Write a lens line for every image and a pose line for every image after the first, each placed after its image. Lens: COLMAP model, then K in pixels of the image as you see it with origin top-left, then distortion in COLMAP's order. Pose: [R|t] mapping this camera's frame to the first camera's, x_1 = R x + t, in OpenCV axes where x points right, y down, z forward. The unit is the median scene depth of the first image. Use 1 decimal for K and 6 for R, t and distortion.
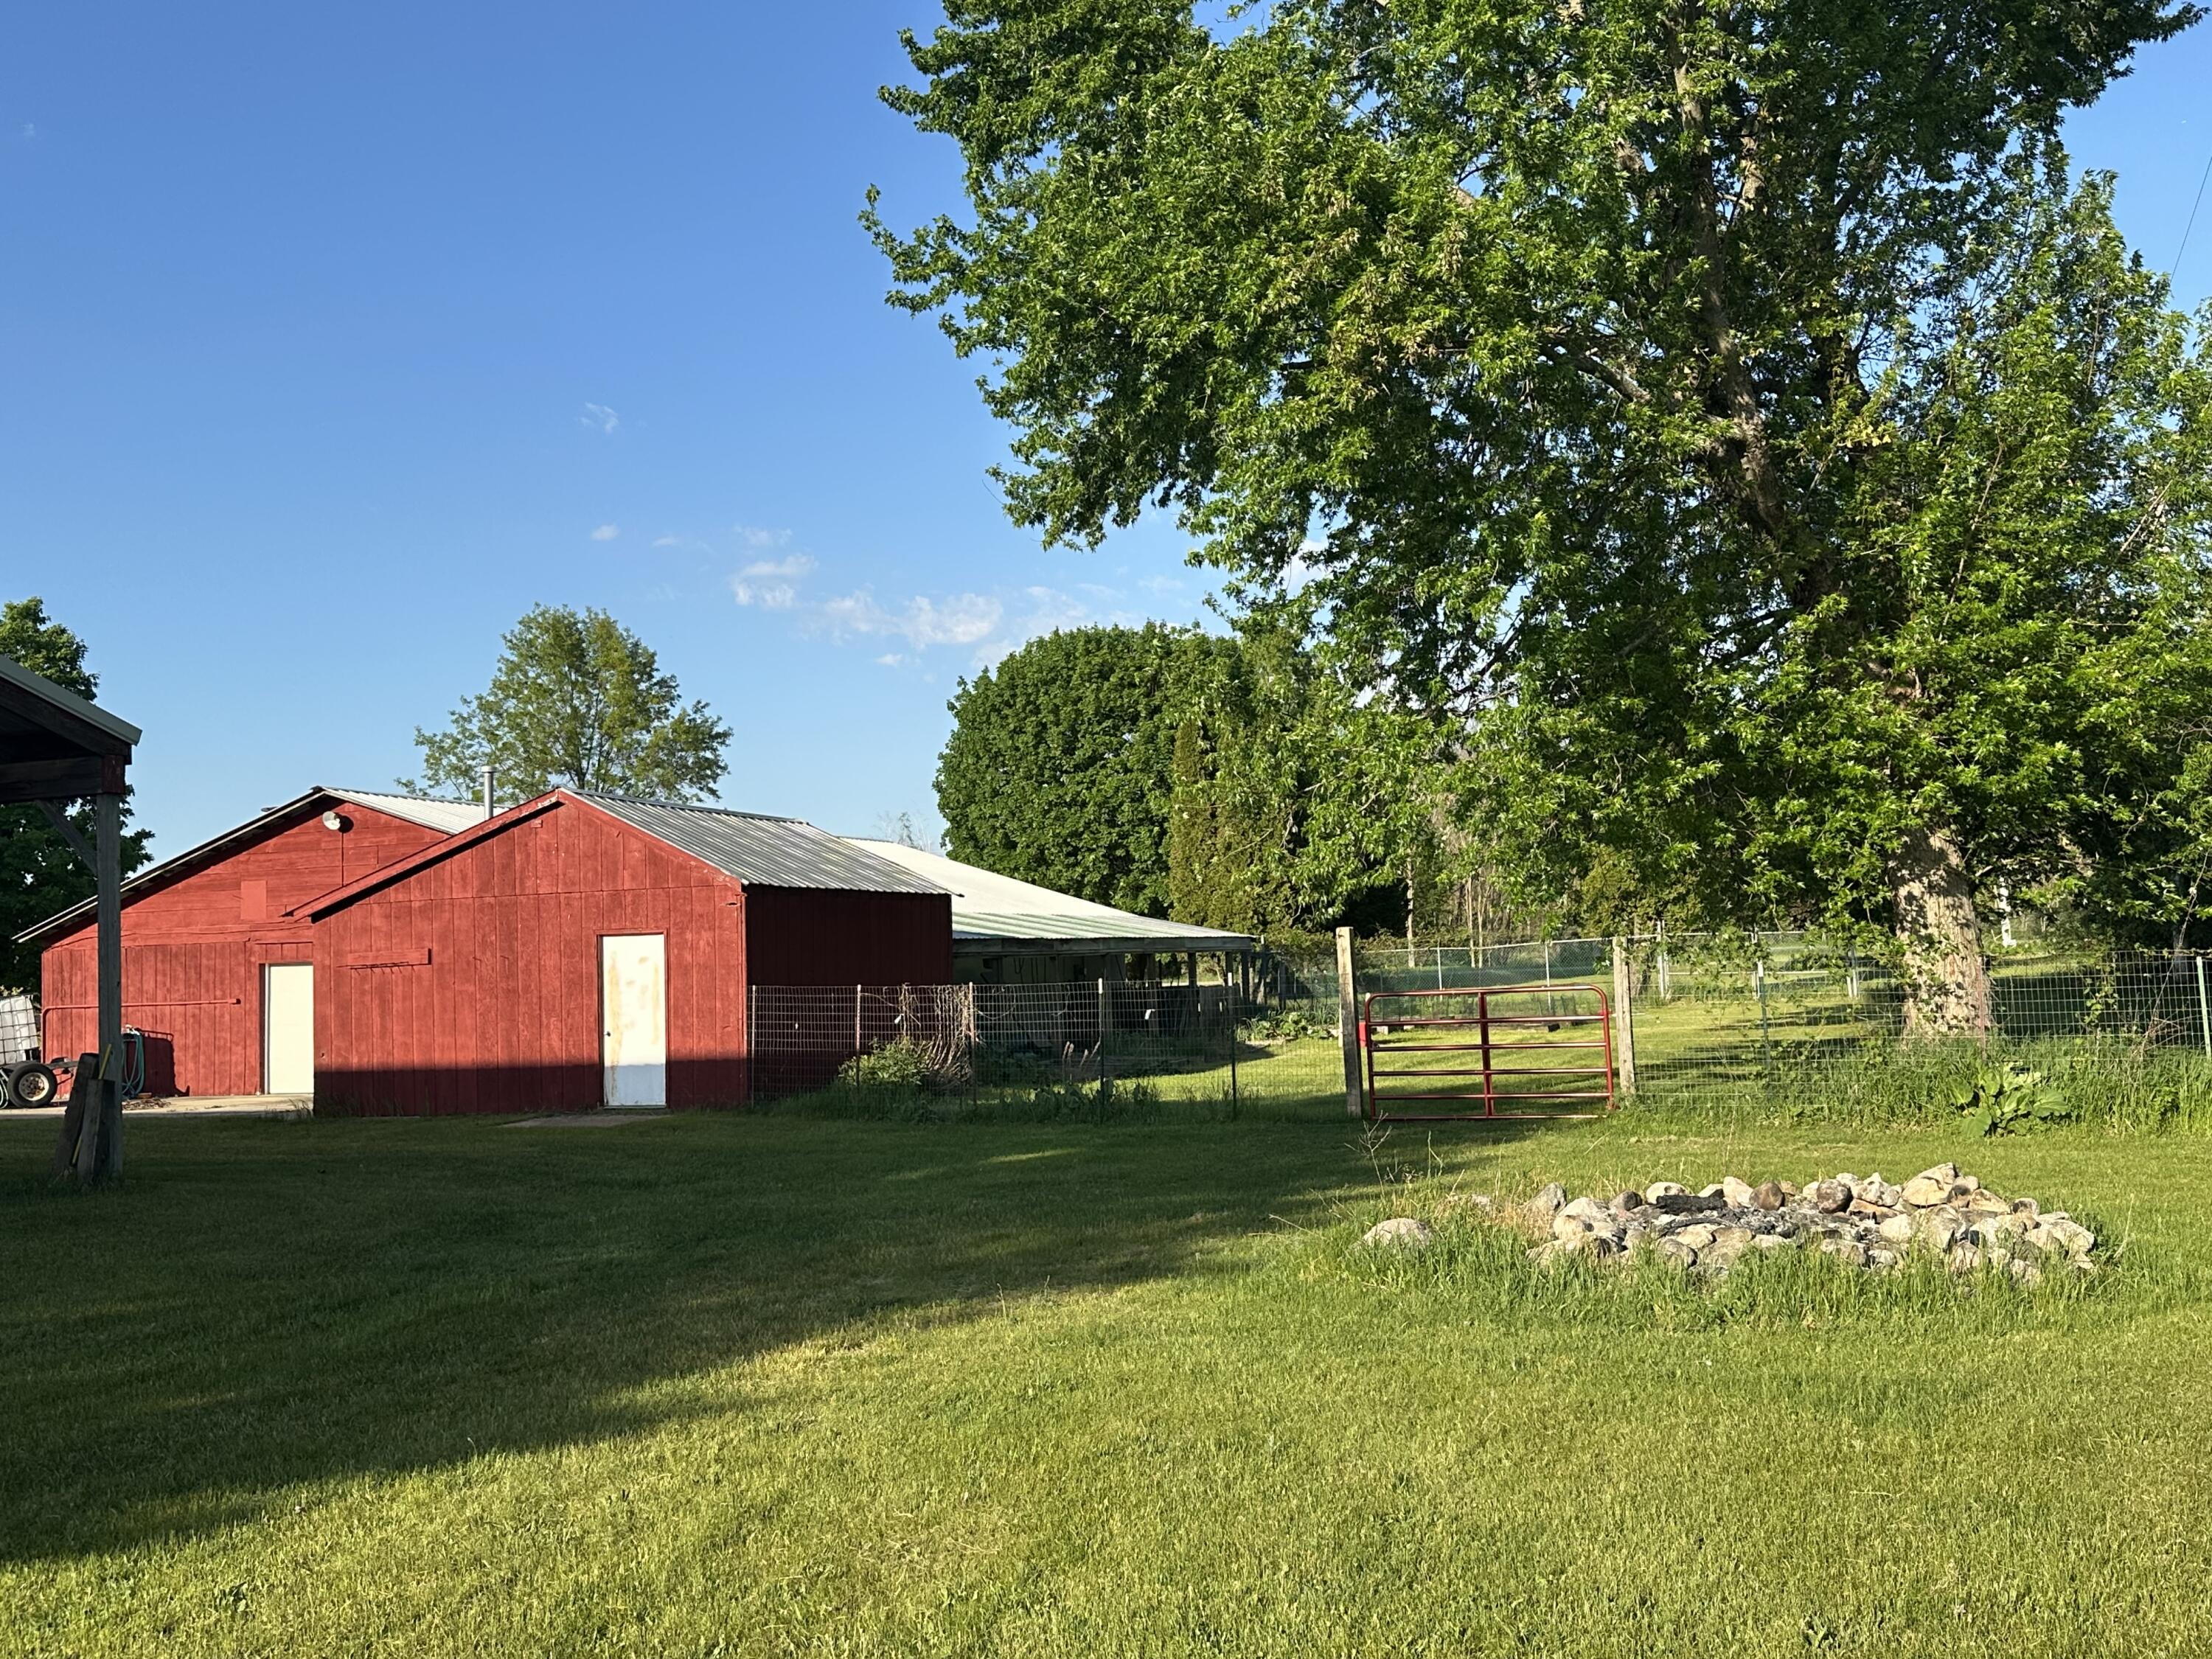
lens RADIAL K [[2178.0, 0, 1103.6], [0, 2178.0, 830.9], [0, 0, 1]] dist [0.026085, 0.000000]
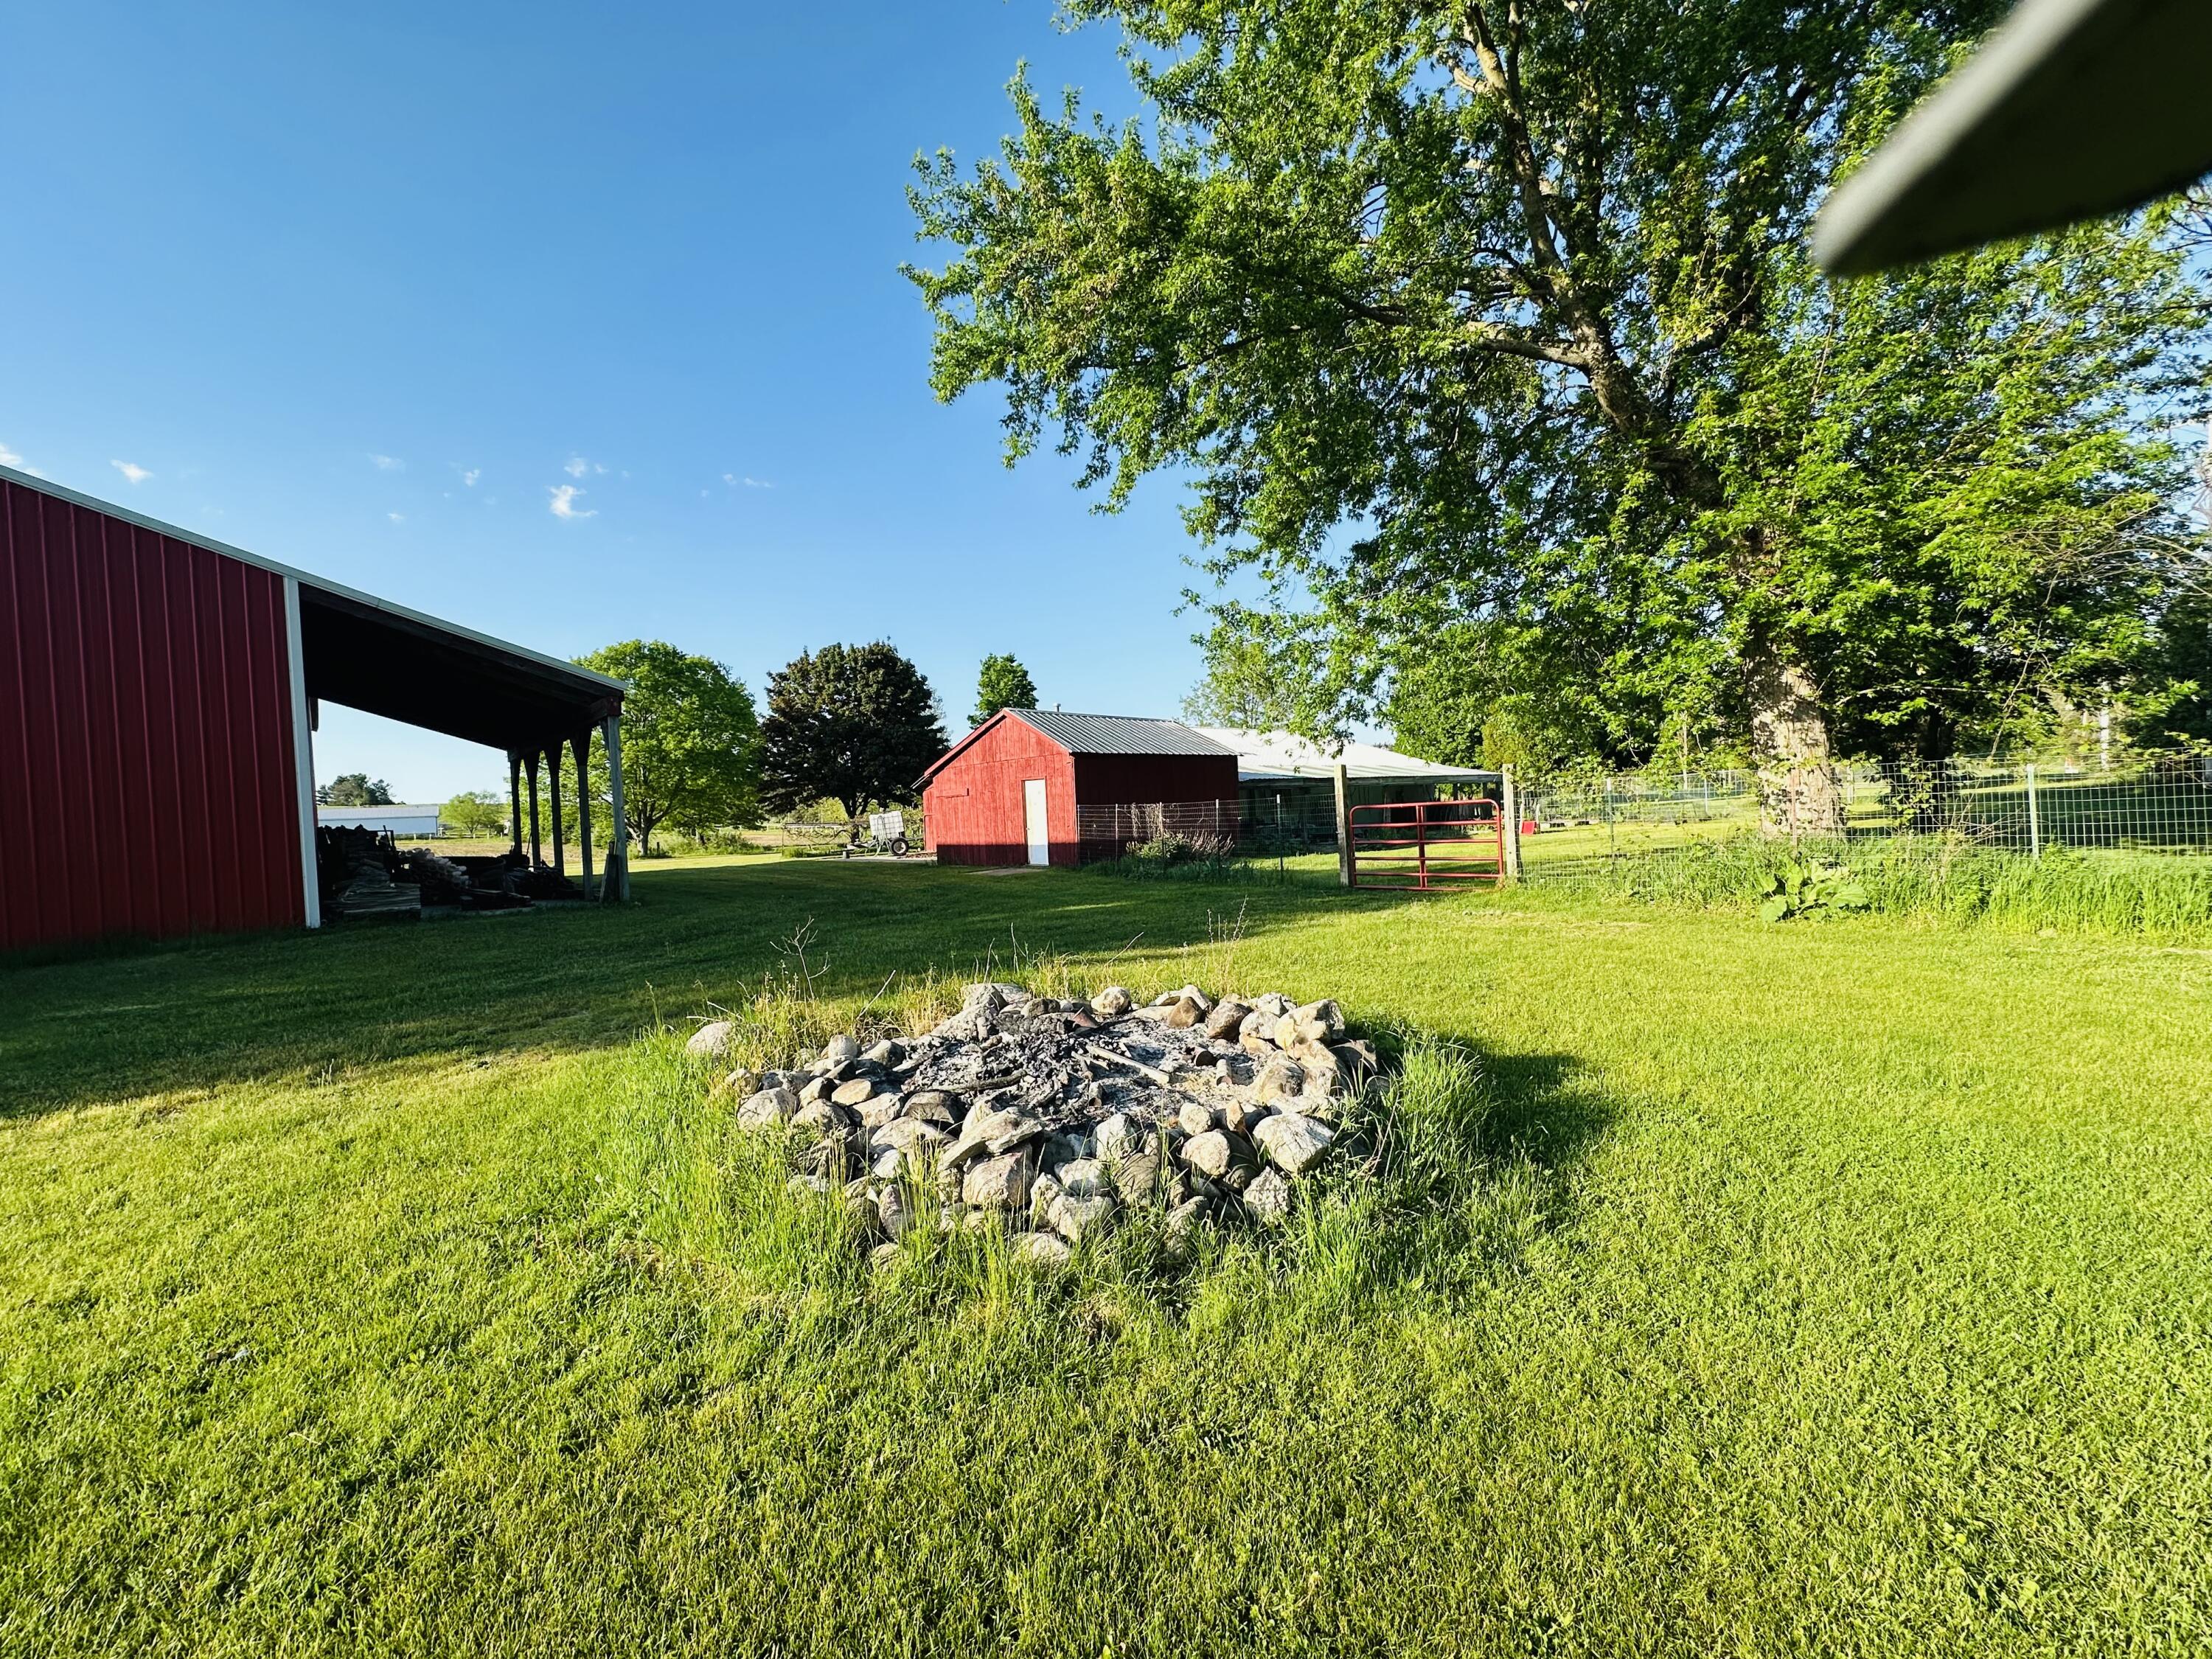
lens RADIAL K [[899.2, 0, 1111.7], [0, 899.2, 827.0], [0, 0, 1]] dist [0.002239, 0.000146]
pose [[0.884087, 0.000191, -0.467323, 0.232169], [0.044747, 0.995370, 0.085061, 0.023291], [0.465176, -0.096112, 0.879985, 0.303048]]
